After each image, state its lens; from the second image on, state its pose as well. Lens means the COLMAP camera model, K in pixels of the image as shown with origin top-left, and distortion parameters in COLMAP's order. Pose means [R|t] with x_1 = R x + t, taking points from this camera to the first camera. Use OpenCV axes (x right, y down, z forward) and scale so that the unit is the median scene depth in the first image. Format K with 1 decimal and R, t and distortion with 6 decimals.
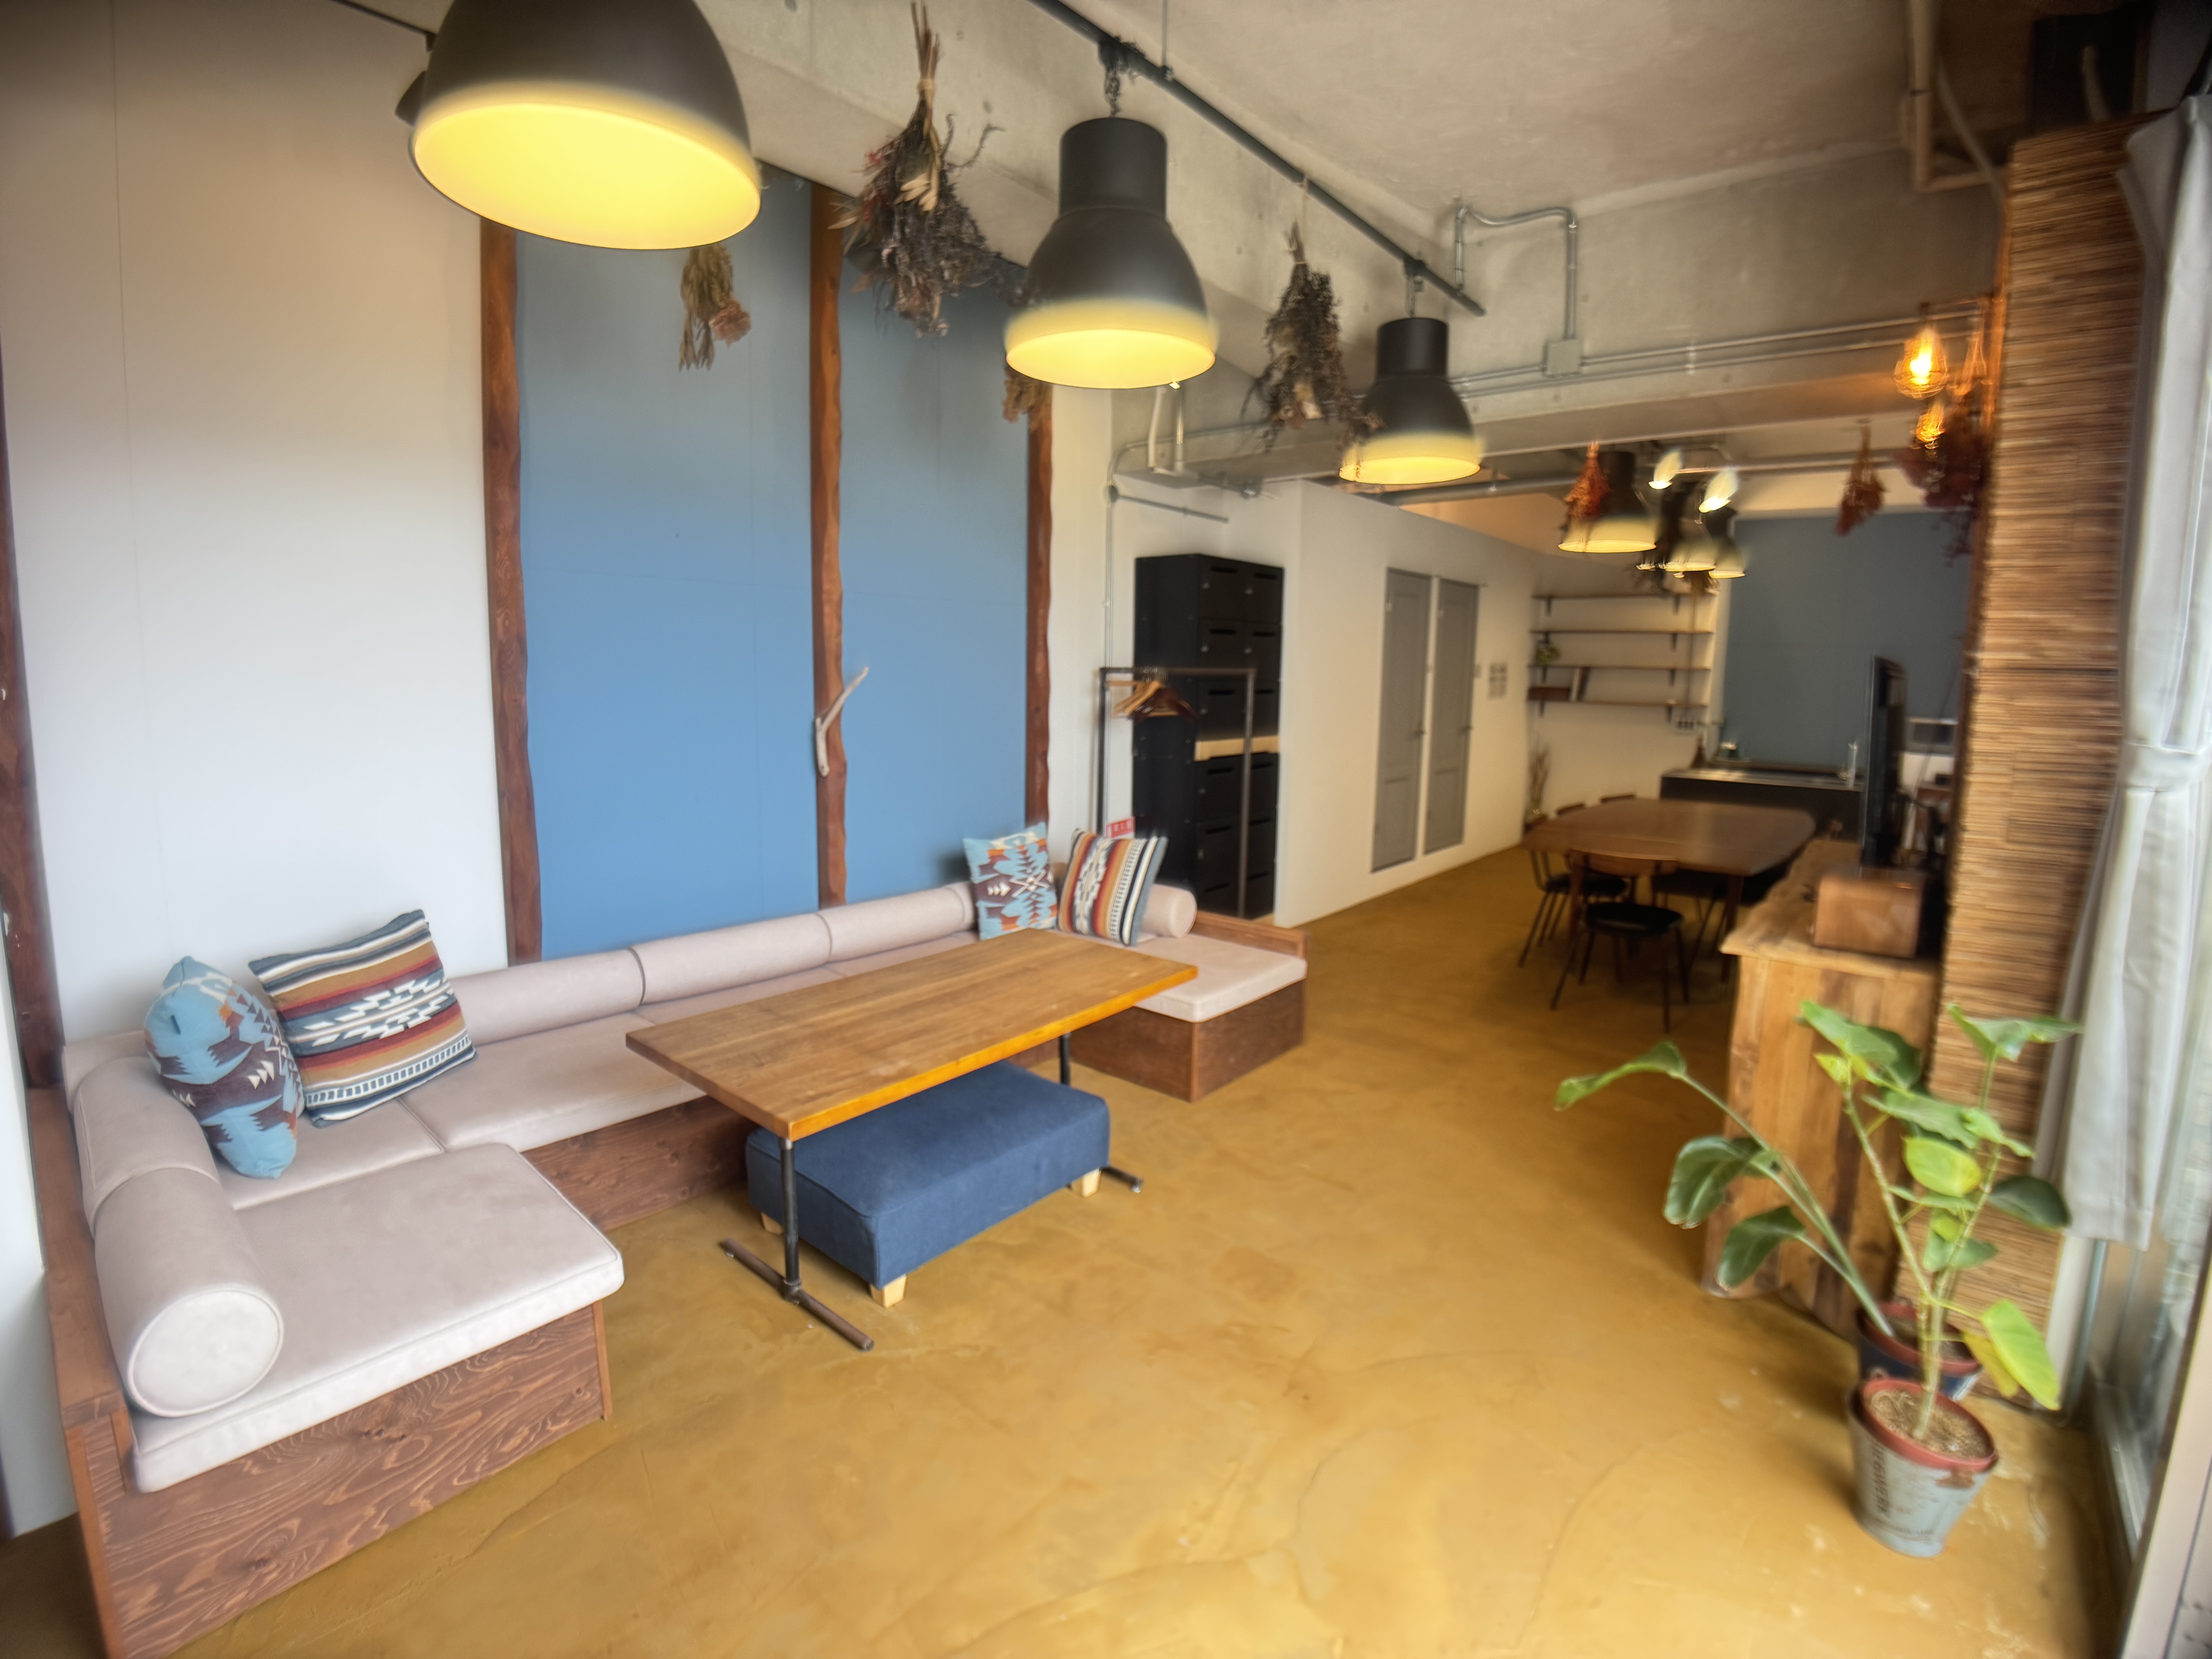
lens RADIAL K [[1056.2, 0, 1103.3], [0, 1056.2, 801.7], [0, 0, 1]] dist [-0.055463, -0.001282]
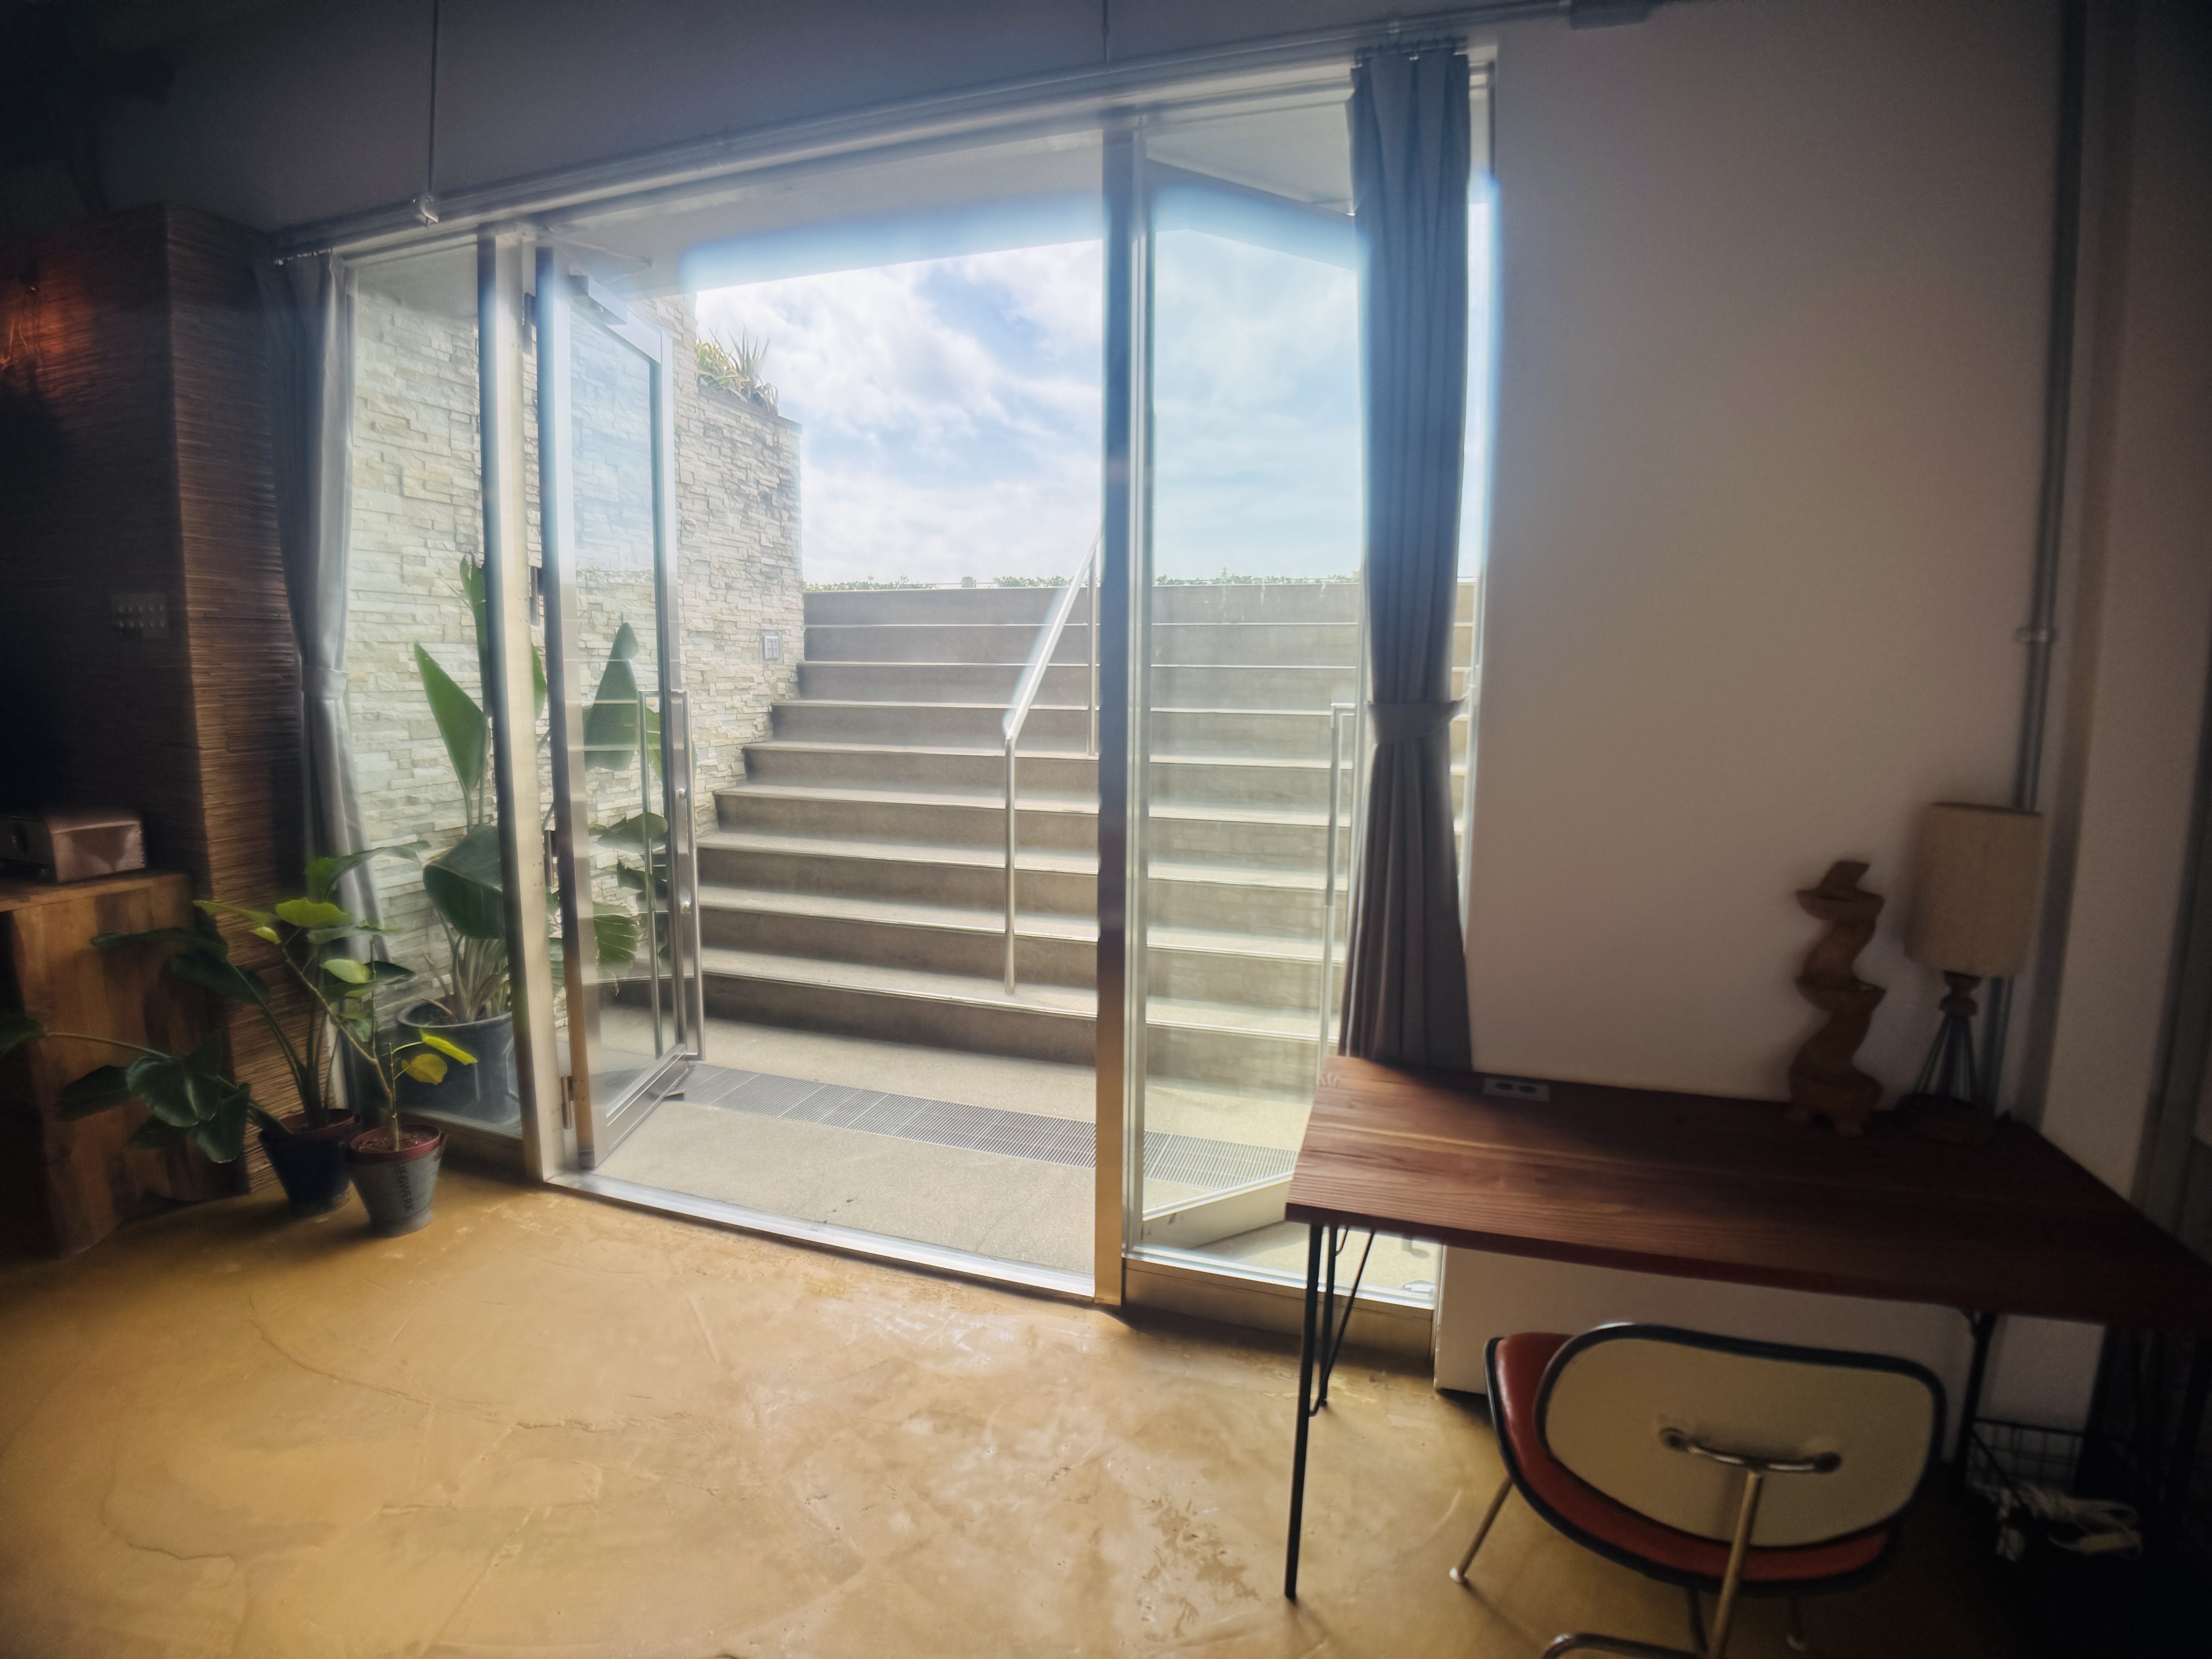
lens RADIAL K [[1072.3, 0, 1121.2], [0, 1072.3, 814.6], [0, 0, 1]] dist [-0.040615, -0.007054]
pose [[-0.387579, -0.146382, 0.910140, -0.583490], [0.098029, 0.975169, 0.198586, -0.025313], [-0.916610, 0.166188, -0.363605, 0.327383]]
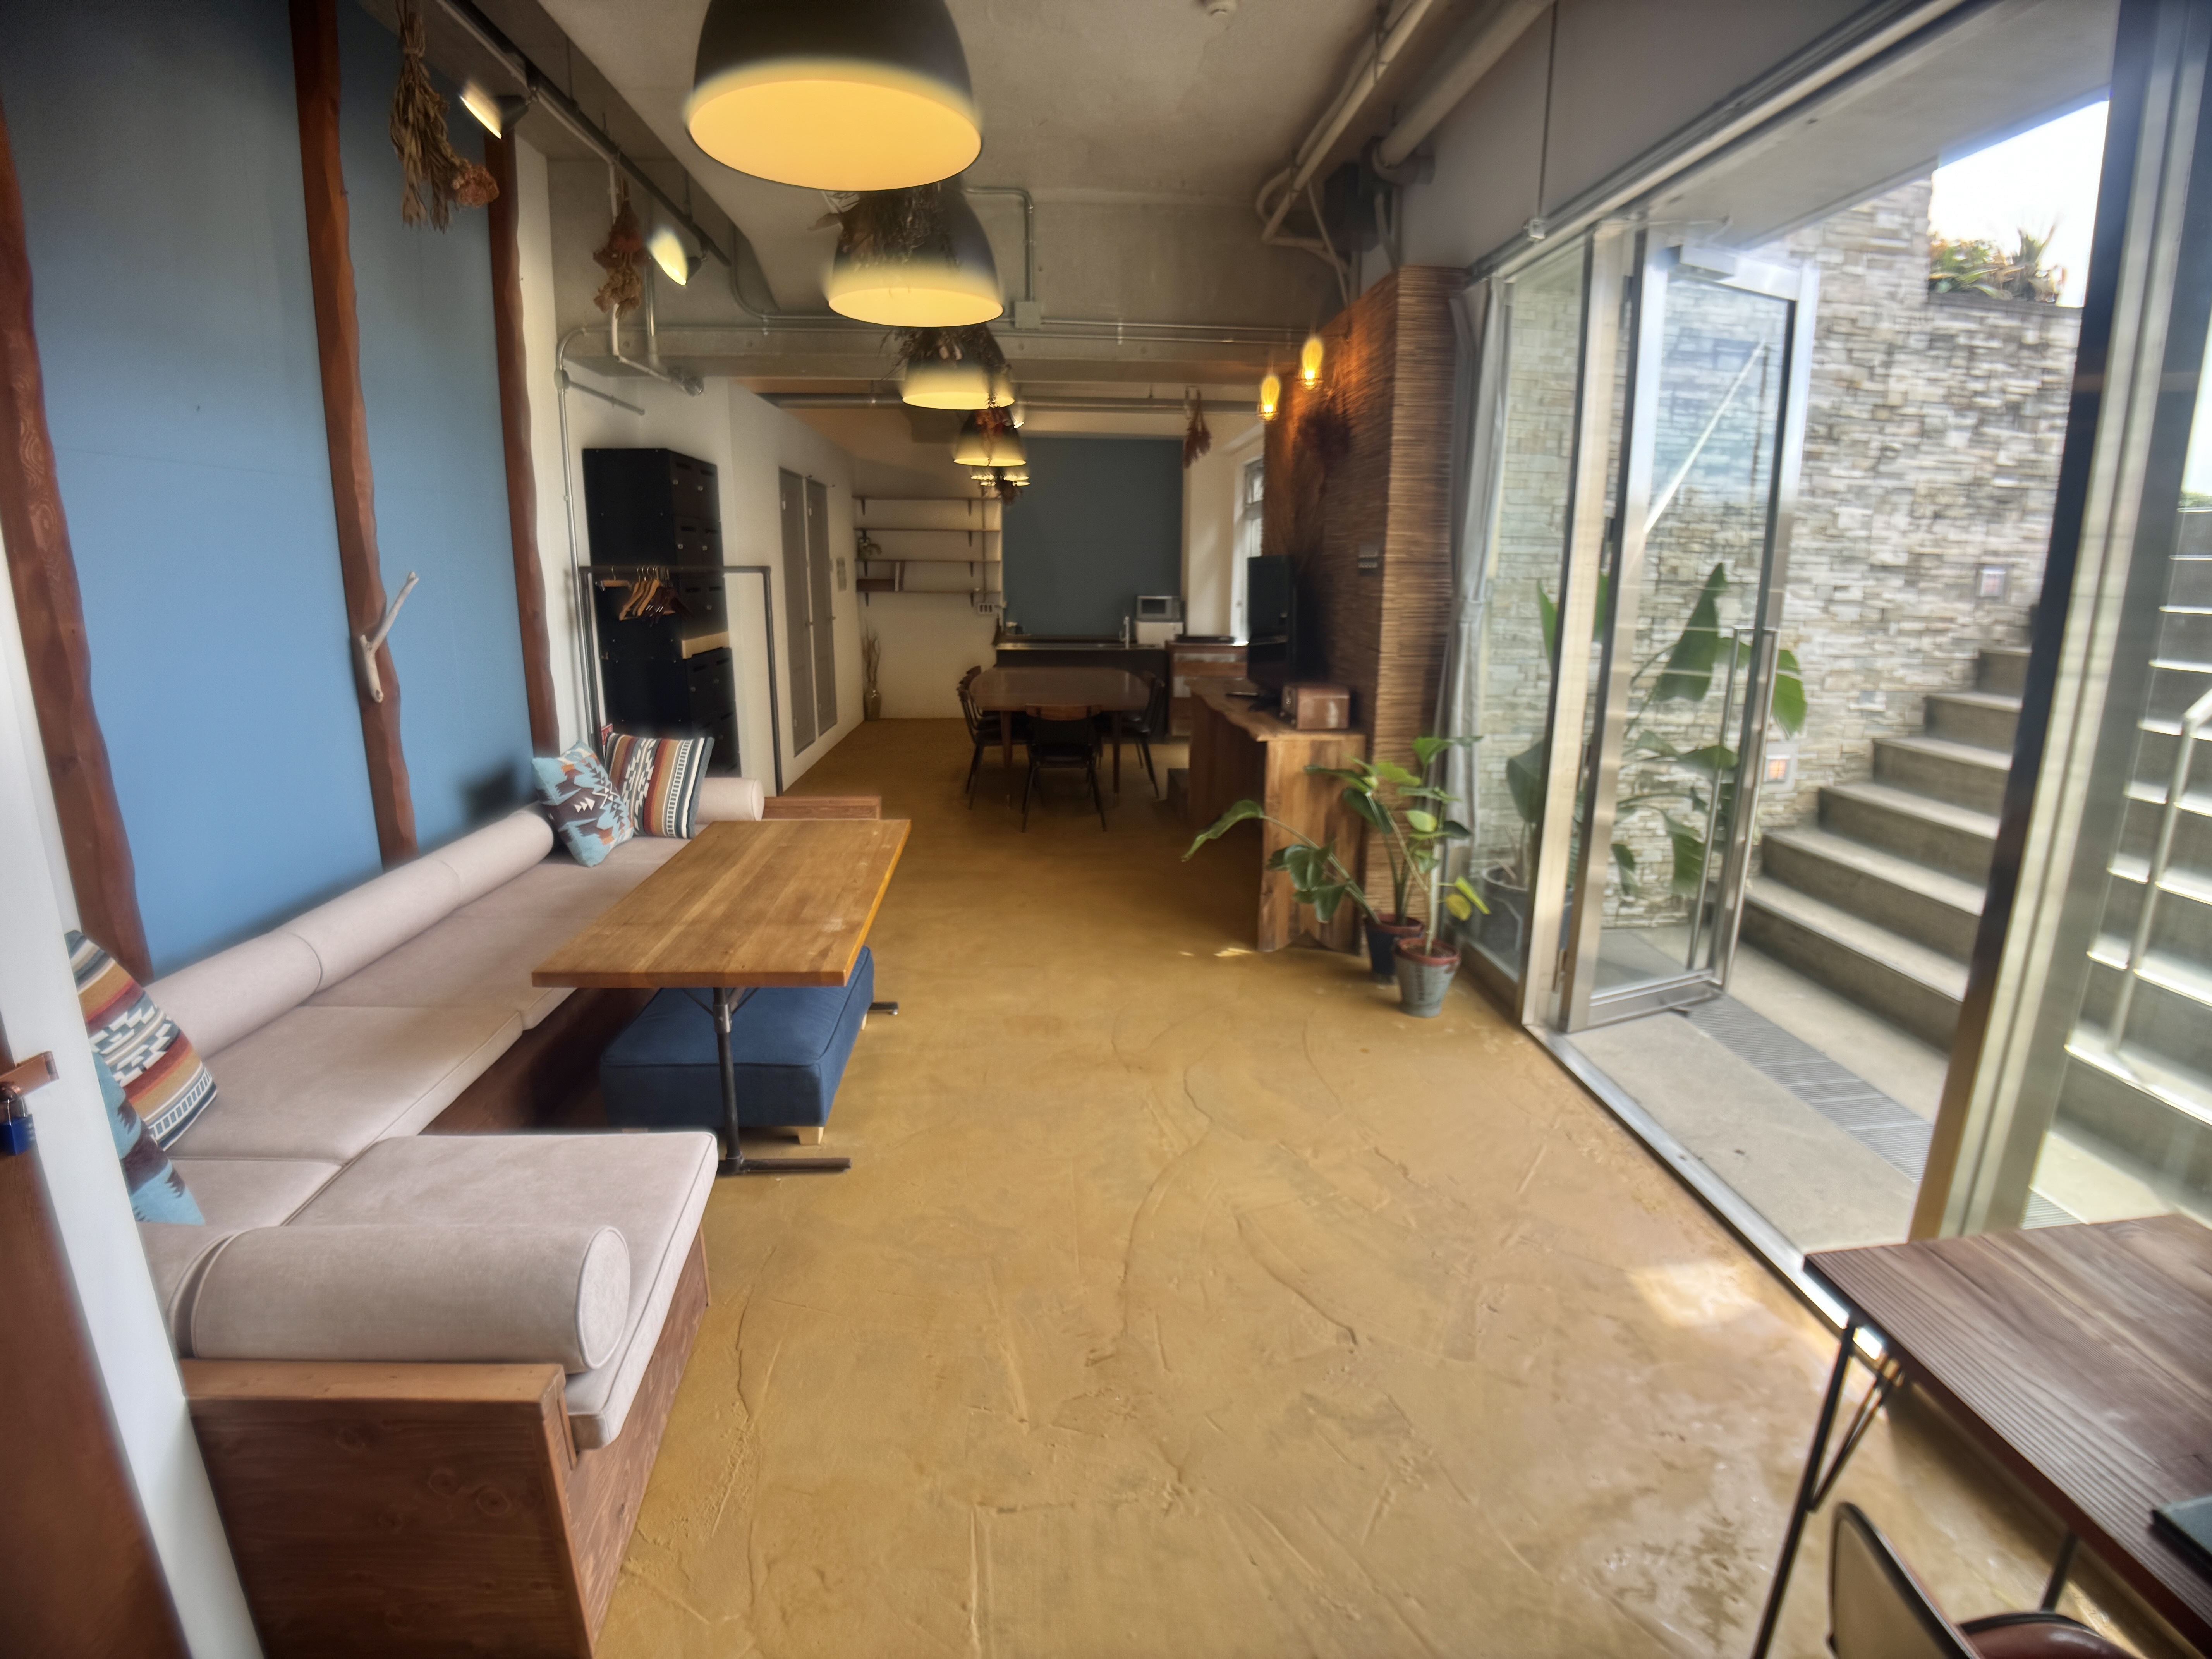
lens RADIAL K [[1072.3, 0, 1121.2], [0, 1072.3, 814.6], [0, 0, 1]] dist [-0.040615, -0.007054]
pose [[0.699921, -0.167741, 0.694243, -0.665177], [0.092078, 0.985110, 0.145189, -0.004548], [-0.708260, -0.037696, 0.704945, -0.033605]]
